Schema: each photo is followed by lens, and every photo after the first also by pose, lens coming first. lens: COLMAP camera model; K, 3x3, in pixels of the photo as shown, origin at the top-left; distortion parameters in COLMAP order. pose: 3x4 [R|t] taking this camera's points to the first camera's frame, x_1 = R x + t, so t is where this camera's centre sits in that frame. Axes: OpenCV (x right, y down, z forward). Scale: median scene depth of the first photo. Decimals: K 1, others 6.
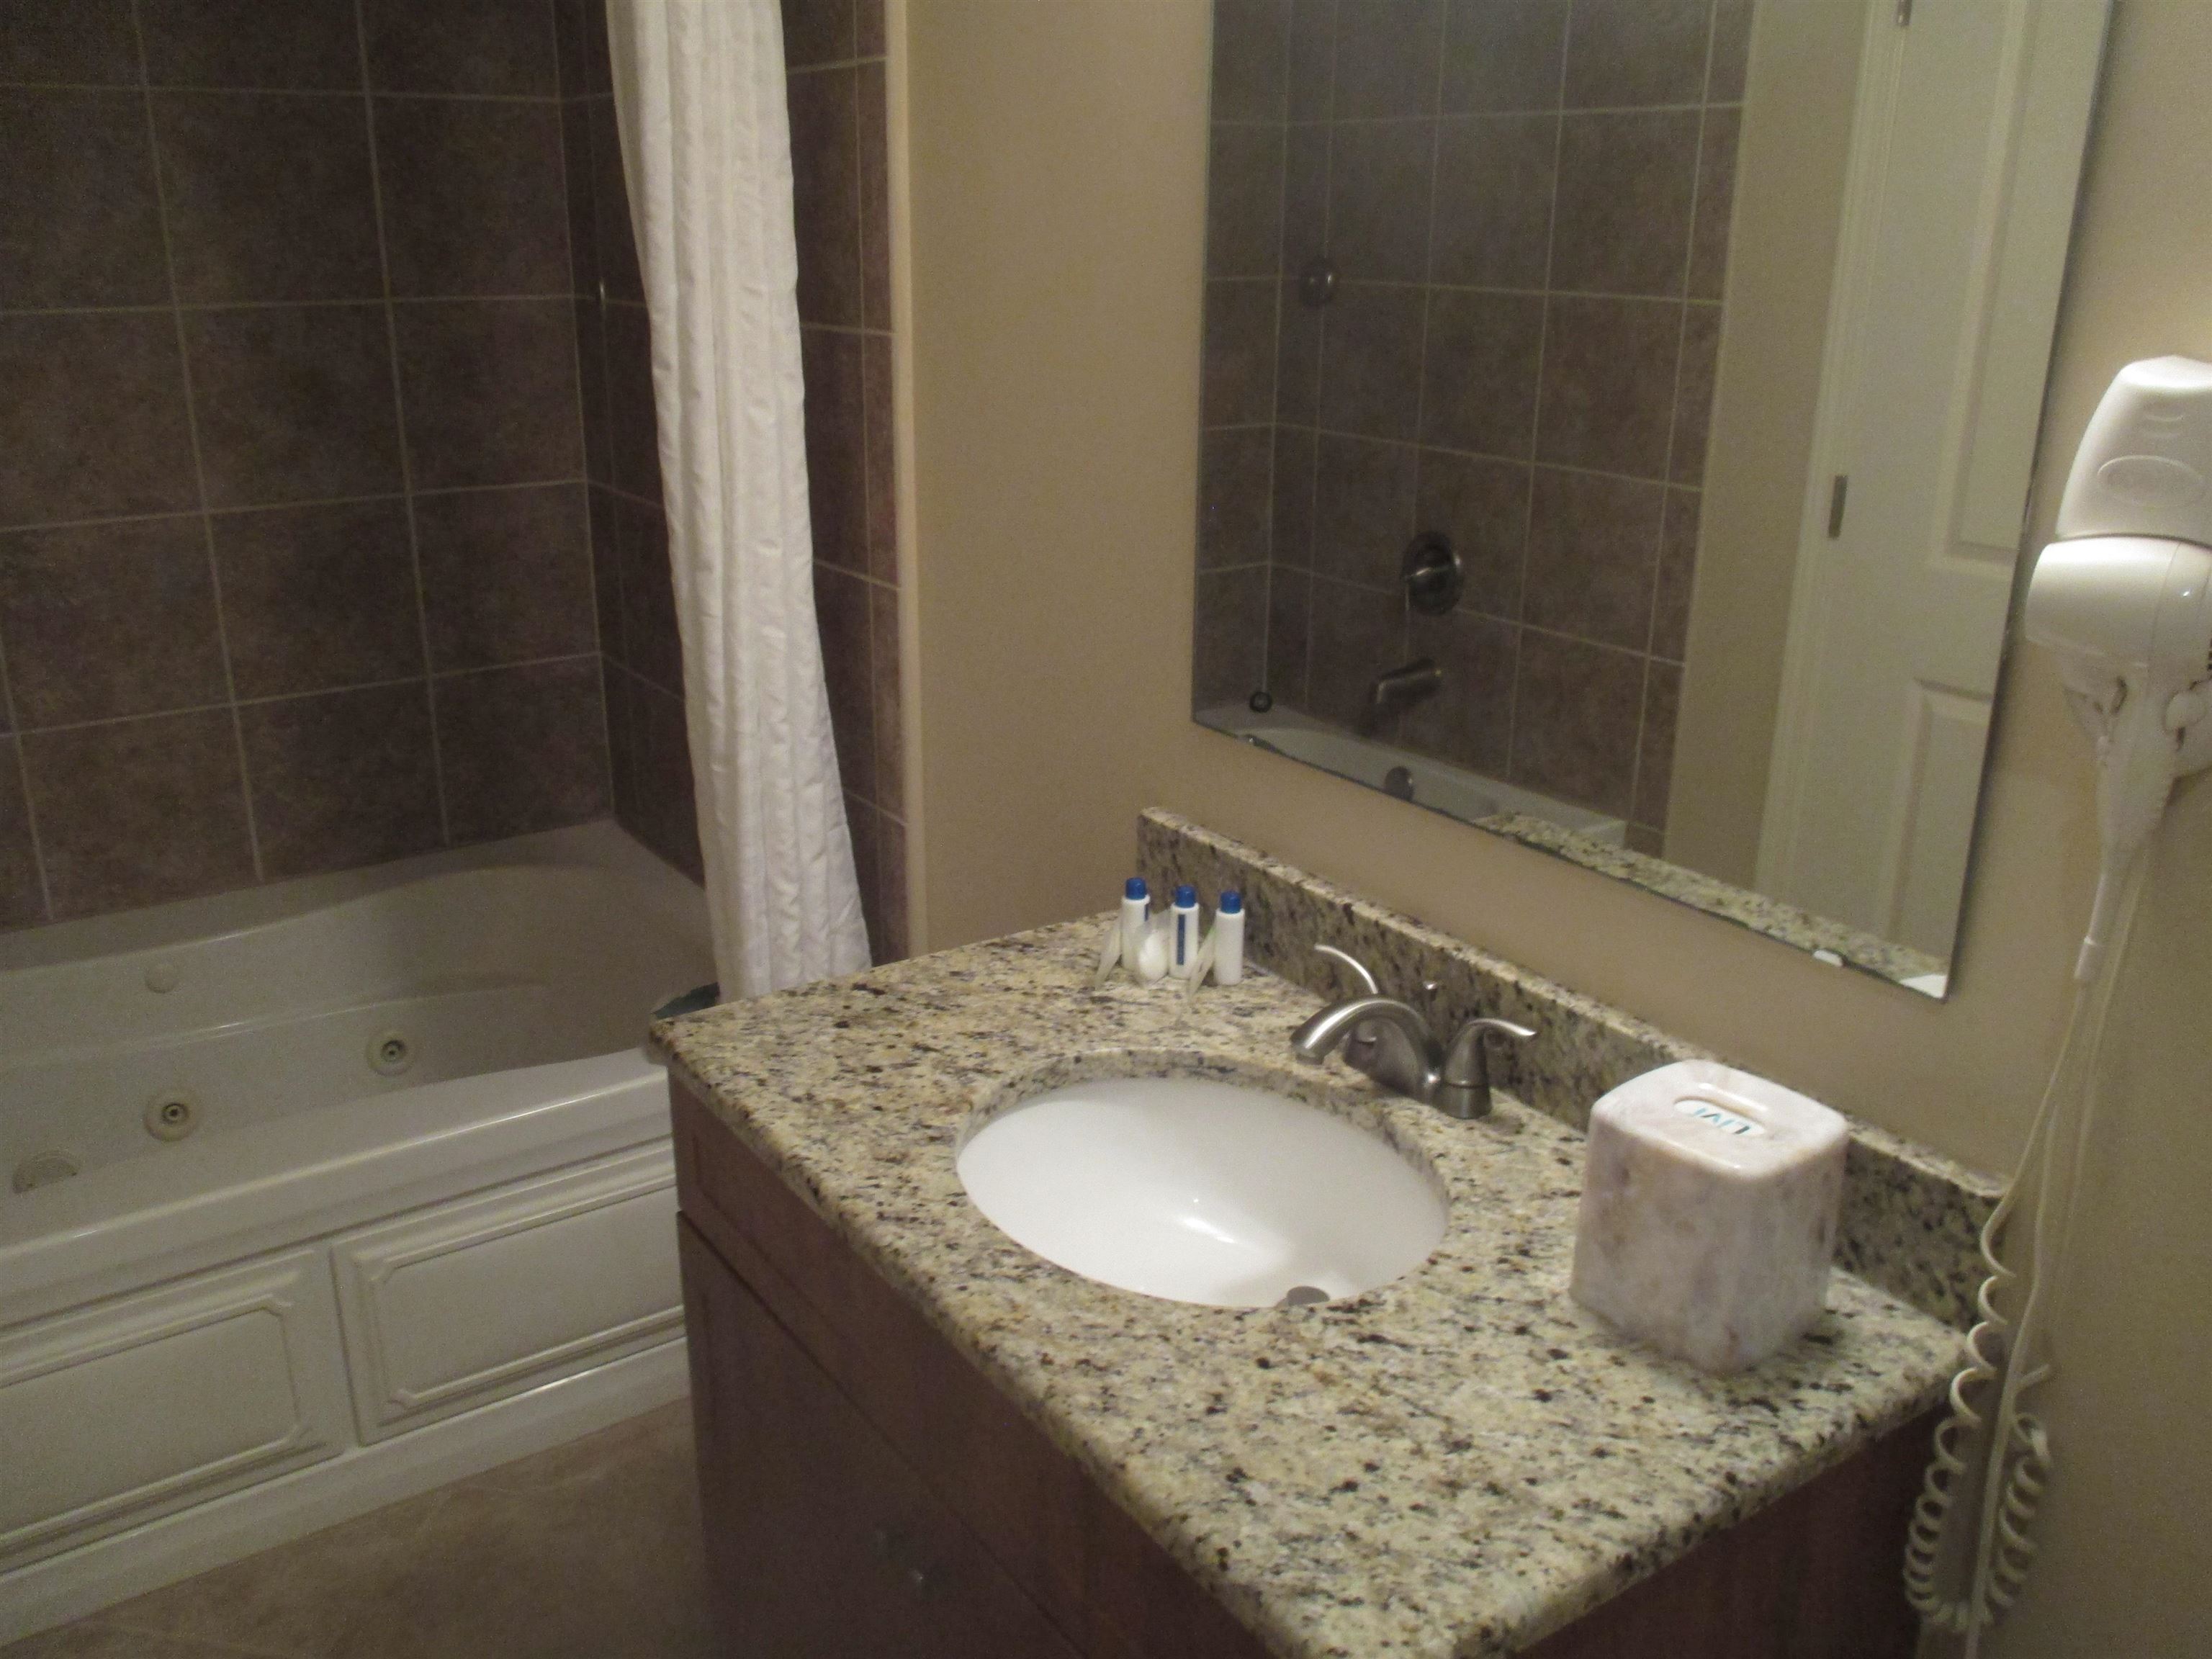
lens RADIAL K [[1884.4, 0, 1096.1], [0, 1884.4, 822.9], [0, 0, 1]] dist [-0.029577, 0.006224]
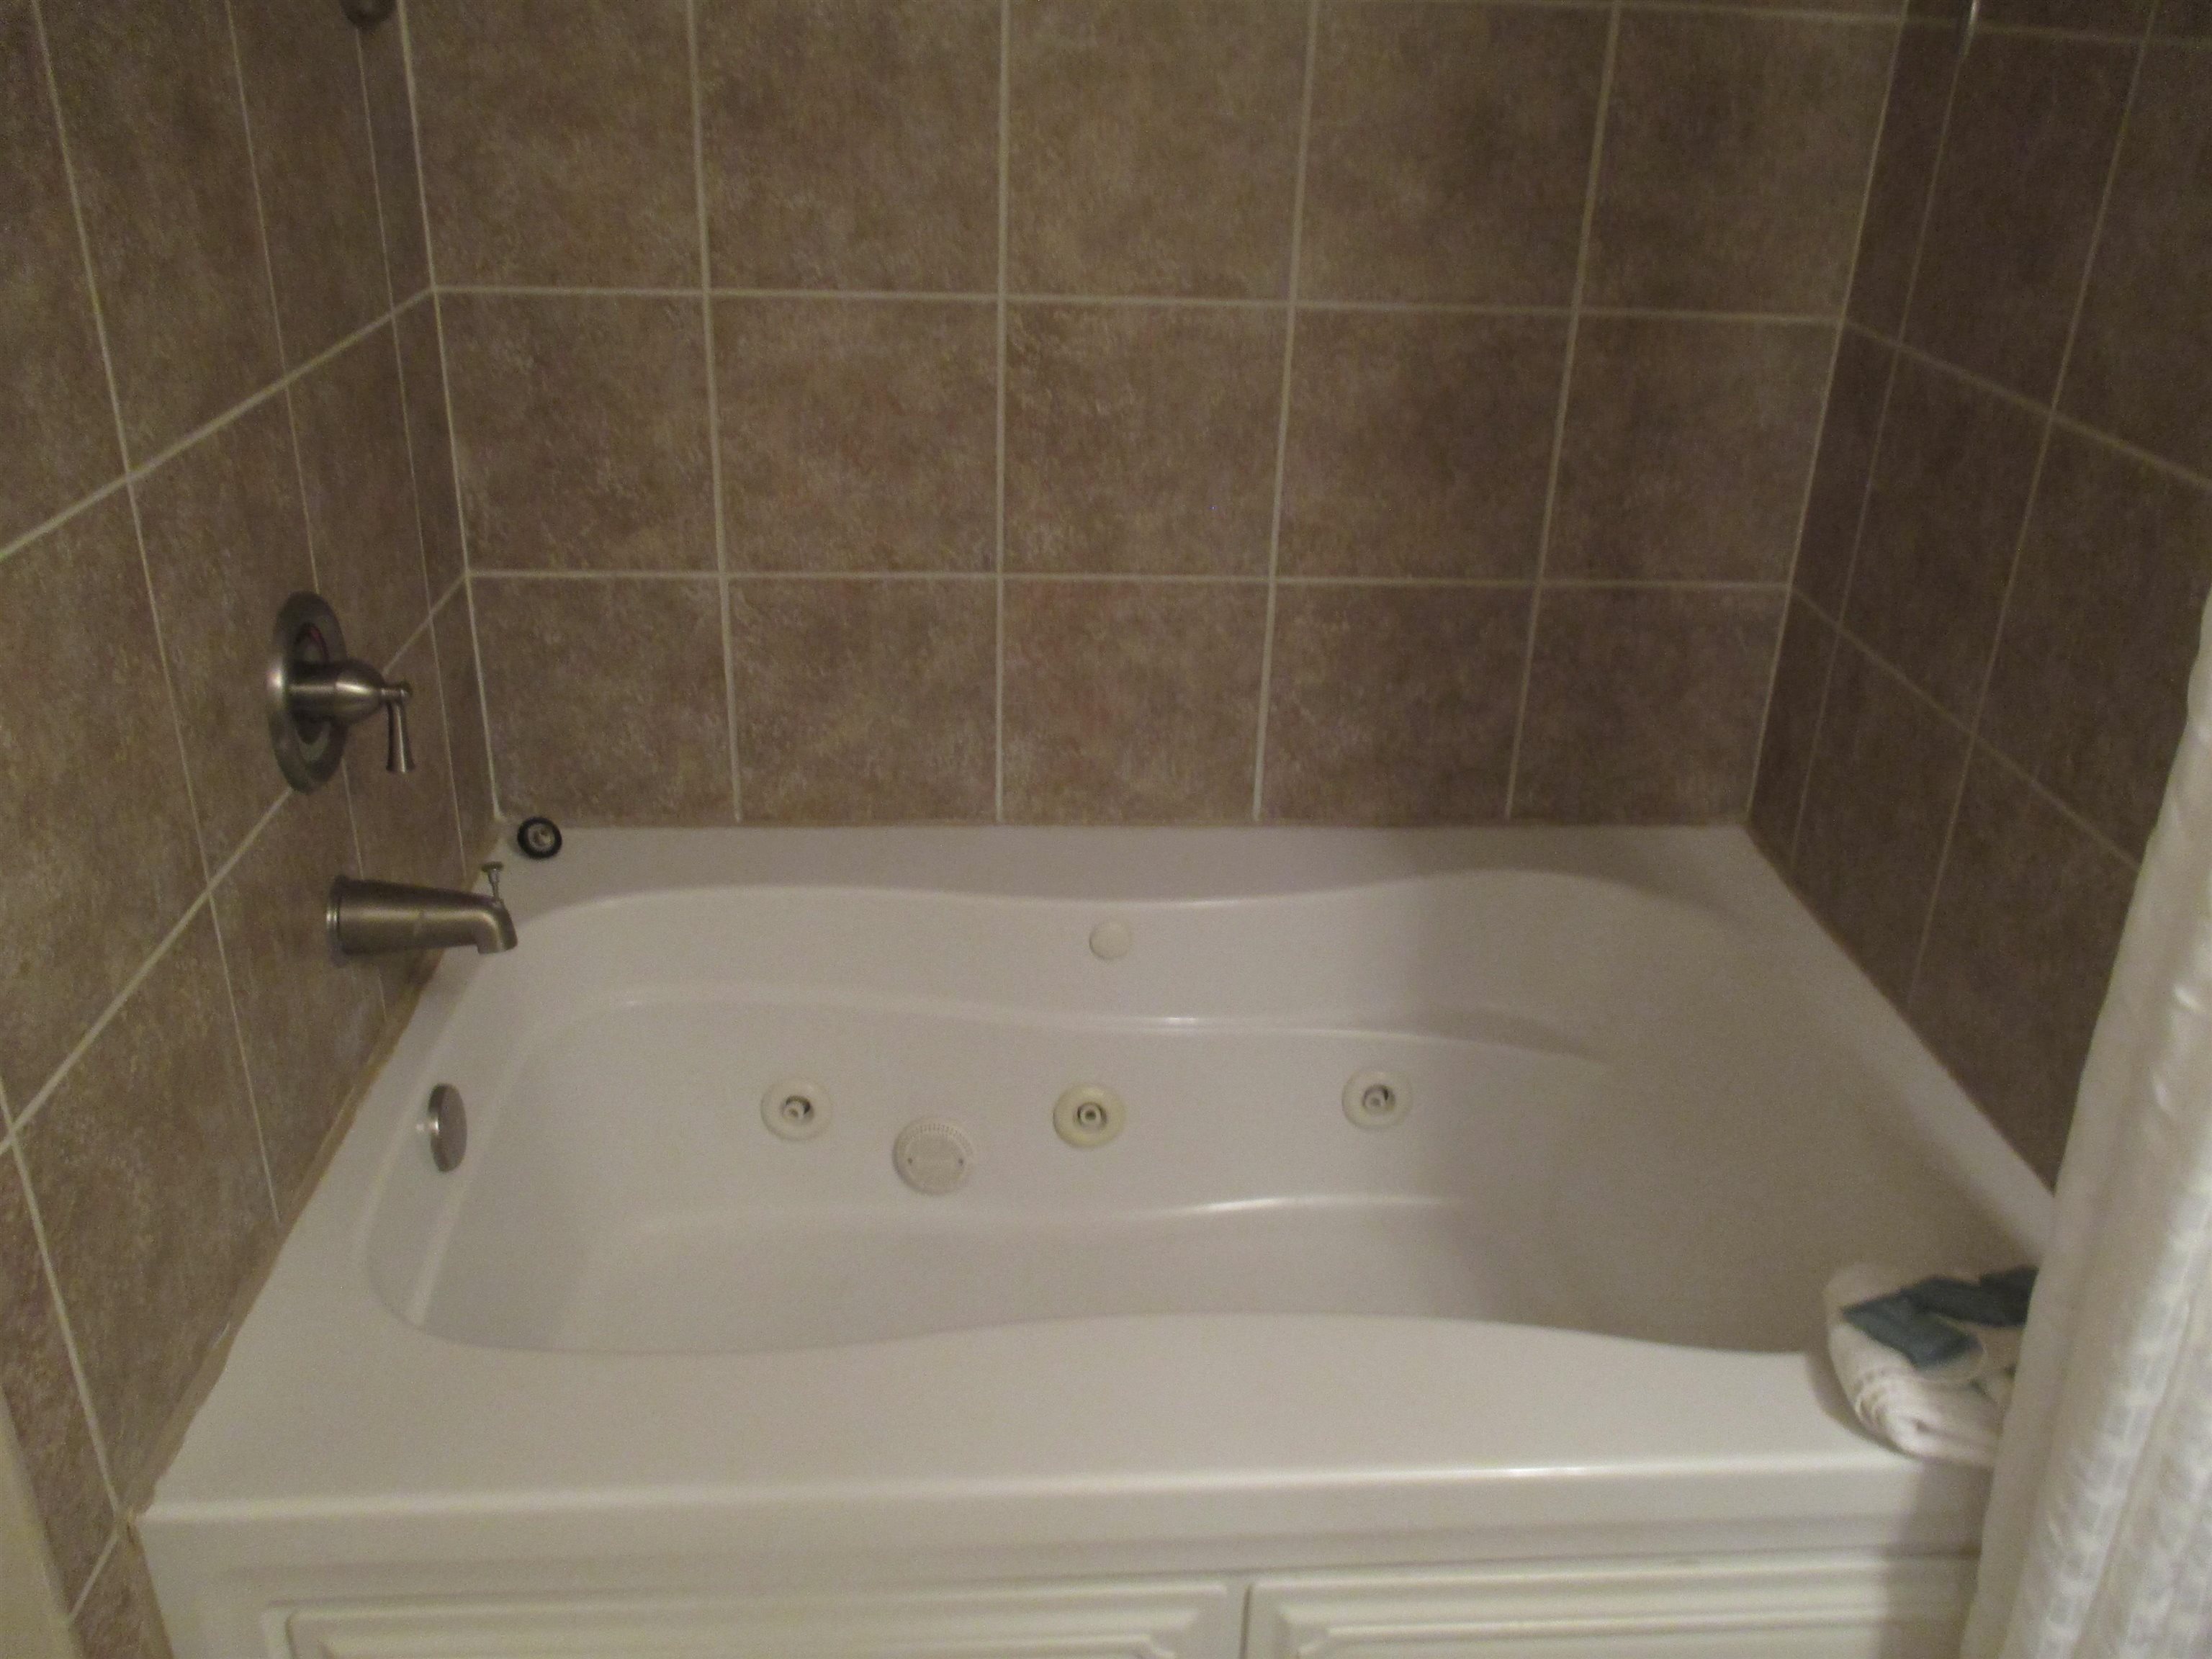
lens RADIAL K [[1884.4, 0, 1113.1], [0, 1884.4, 829.6], [0, 0, 1]] dist [-0.029577, 0.006224]
pose [[0.865134, 0.232844, -0.444216, -0.173250], [-0.189516, 0.971803, 0.140298, -0.060399], [0.464357, -0.037191, 0.884867, 0.335262]]
